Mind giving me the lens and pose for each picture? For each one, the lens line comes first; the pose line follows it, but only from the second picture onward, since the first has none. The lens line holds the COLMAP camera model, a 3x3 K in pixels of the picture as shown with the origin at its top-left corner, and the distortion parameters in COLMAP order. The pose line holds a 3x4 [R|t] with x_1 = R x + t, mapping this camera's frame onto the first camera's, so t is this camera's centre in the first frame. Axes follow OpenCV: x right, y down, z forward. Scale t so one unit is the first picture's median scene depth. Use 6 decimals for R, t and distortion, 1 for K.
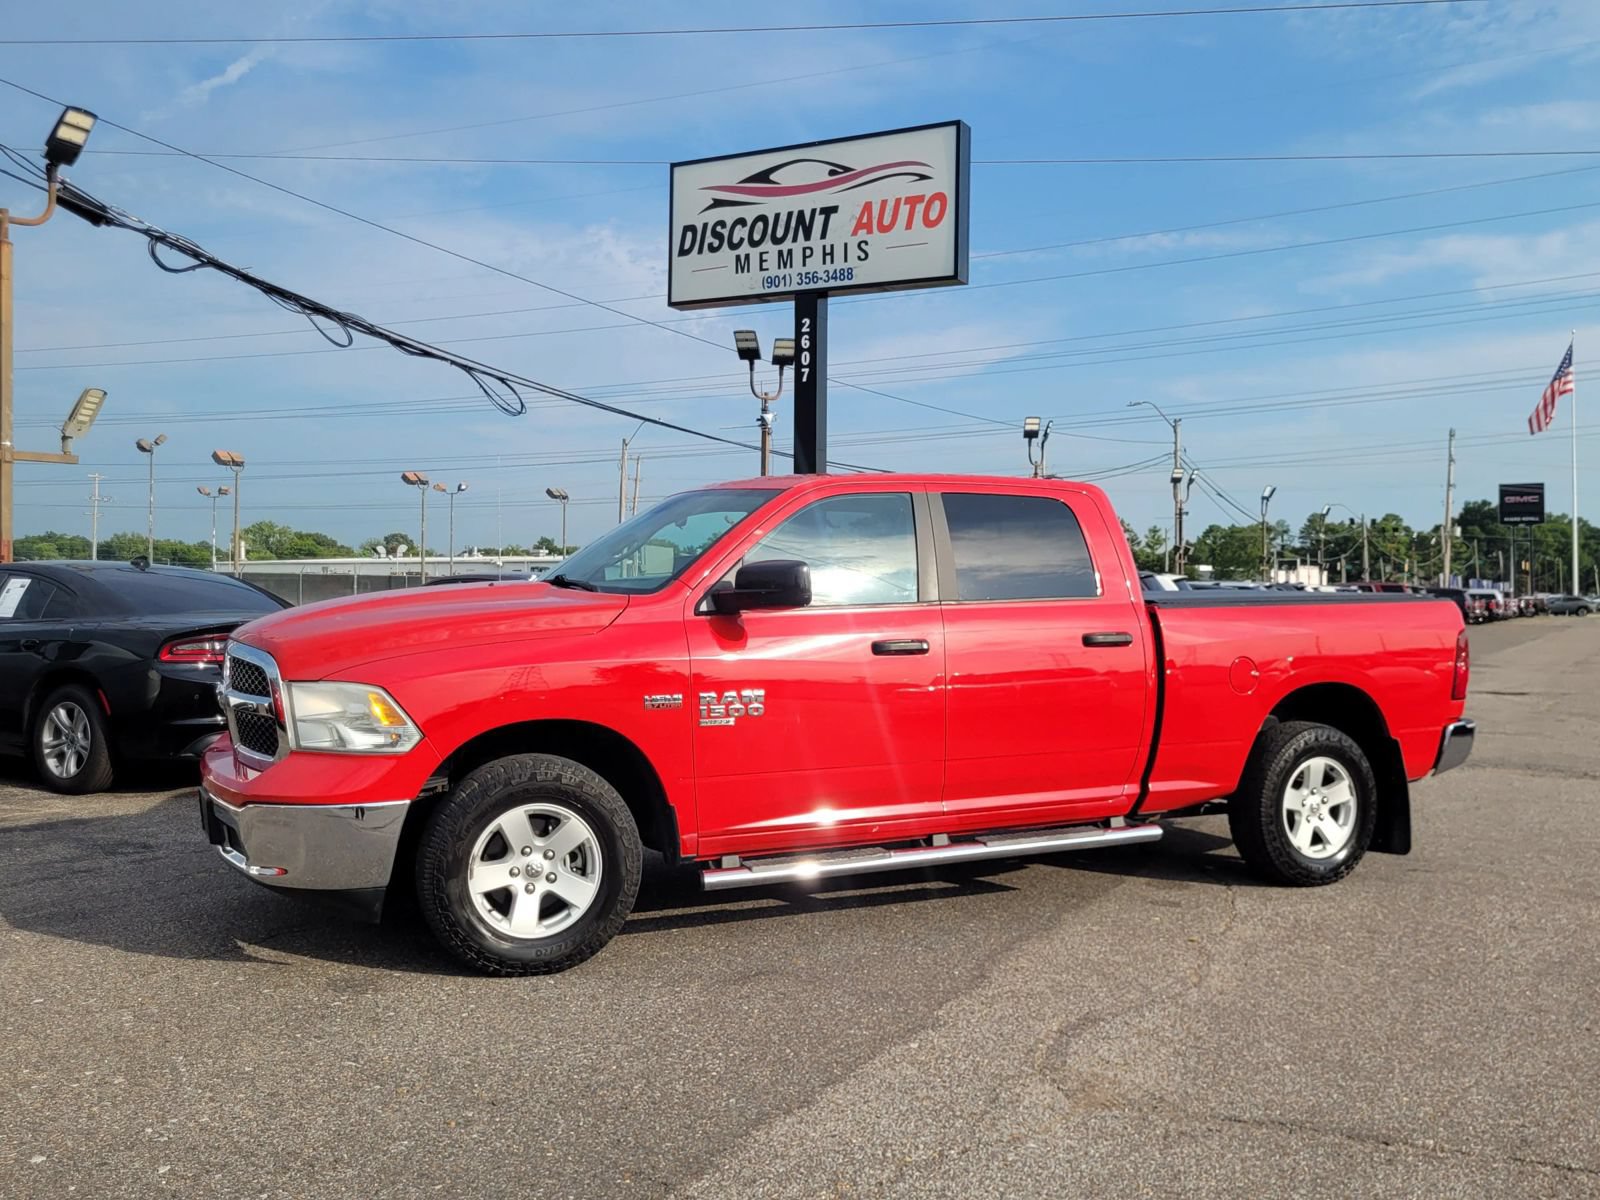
lens RADIAL K [[1637.6, 0, 839.4], [0, 1637.6, 592.5], [0, 0, 1]] dist [0.039350, 0.005292]
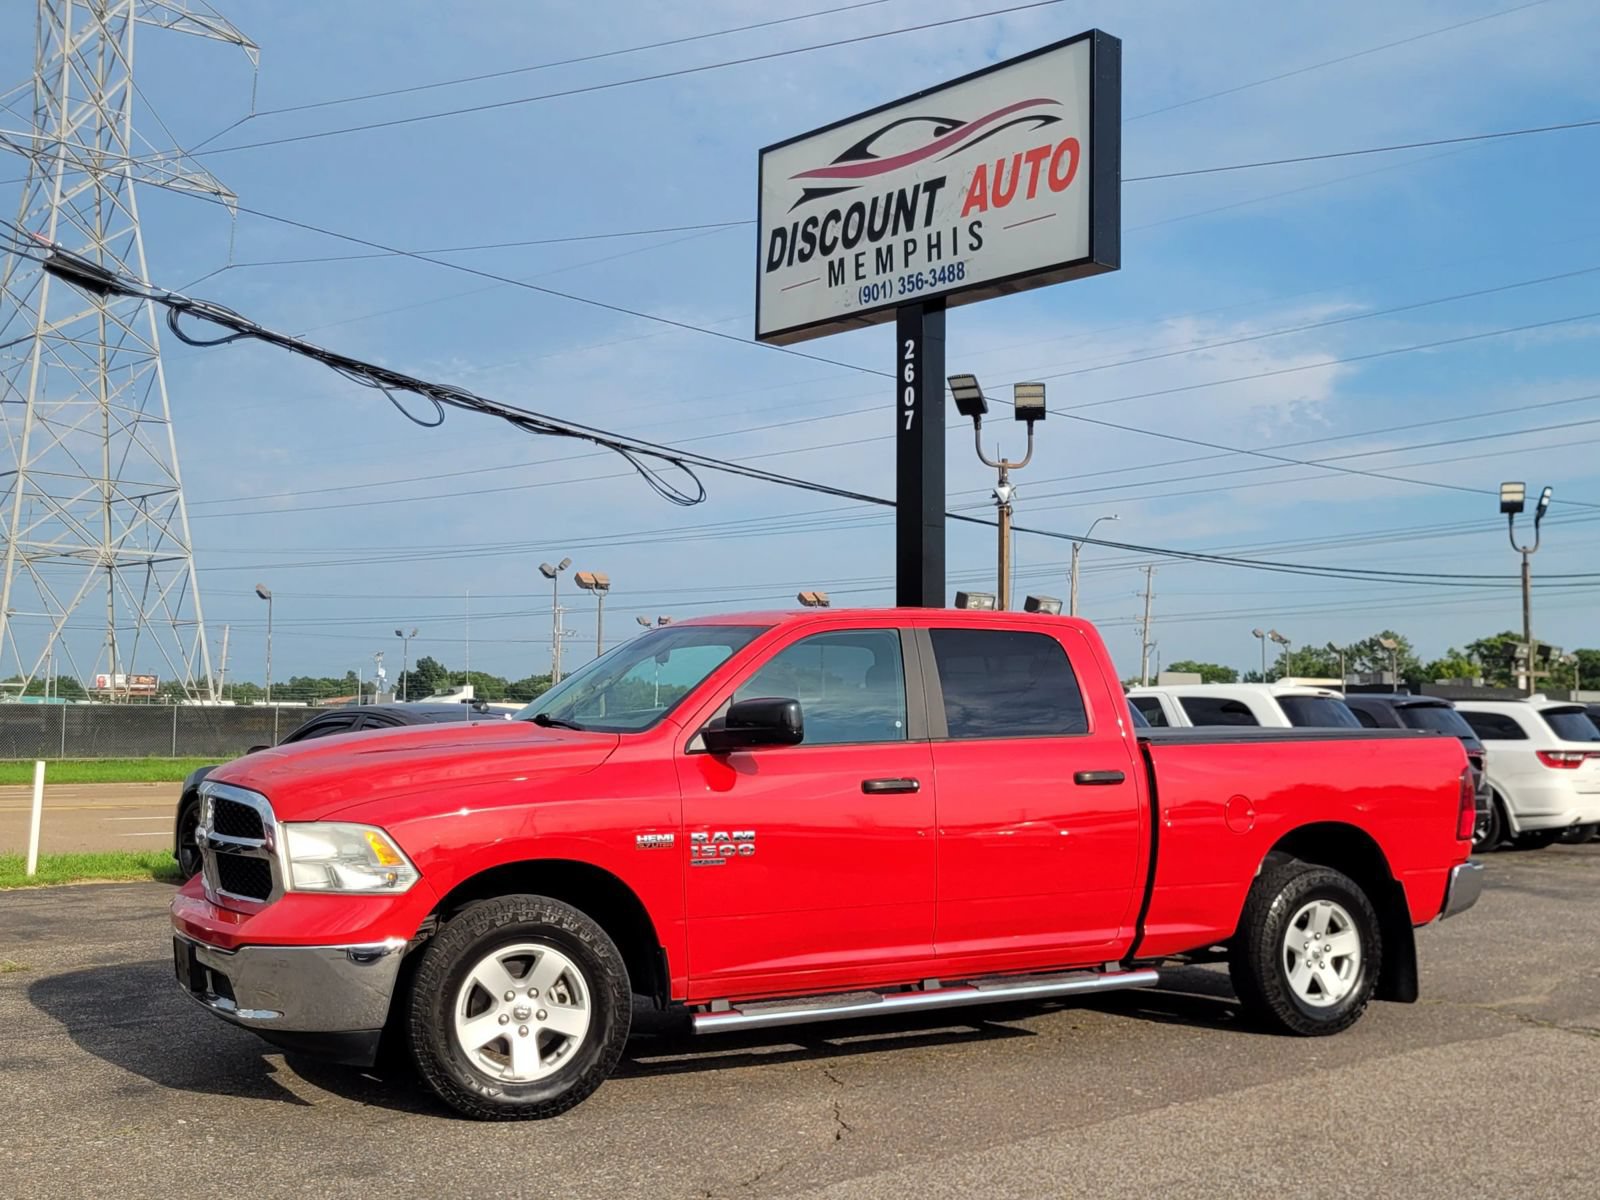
lens RADIAL K [[1910.8, 0, 800.0], [0, 1910.8, 600.0], [0, 0, 1]] dist [0.027912, 0.012878]
pose [[0.924537, -0.025028, -0.380269, 0.245287], [-0.002703, 0.997385, -0.072216, 0.003391], [0.381082, 0.067794, 0.922052, 0.234185]]
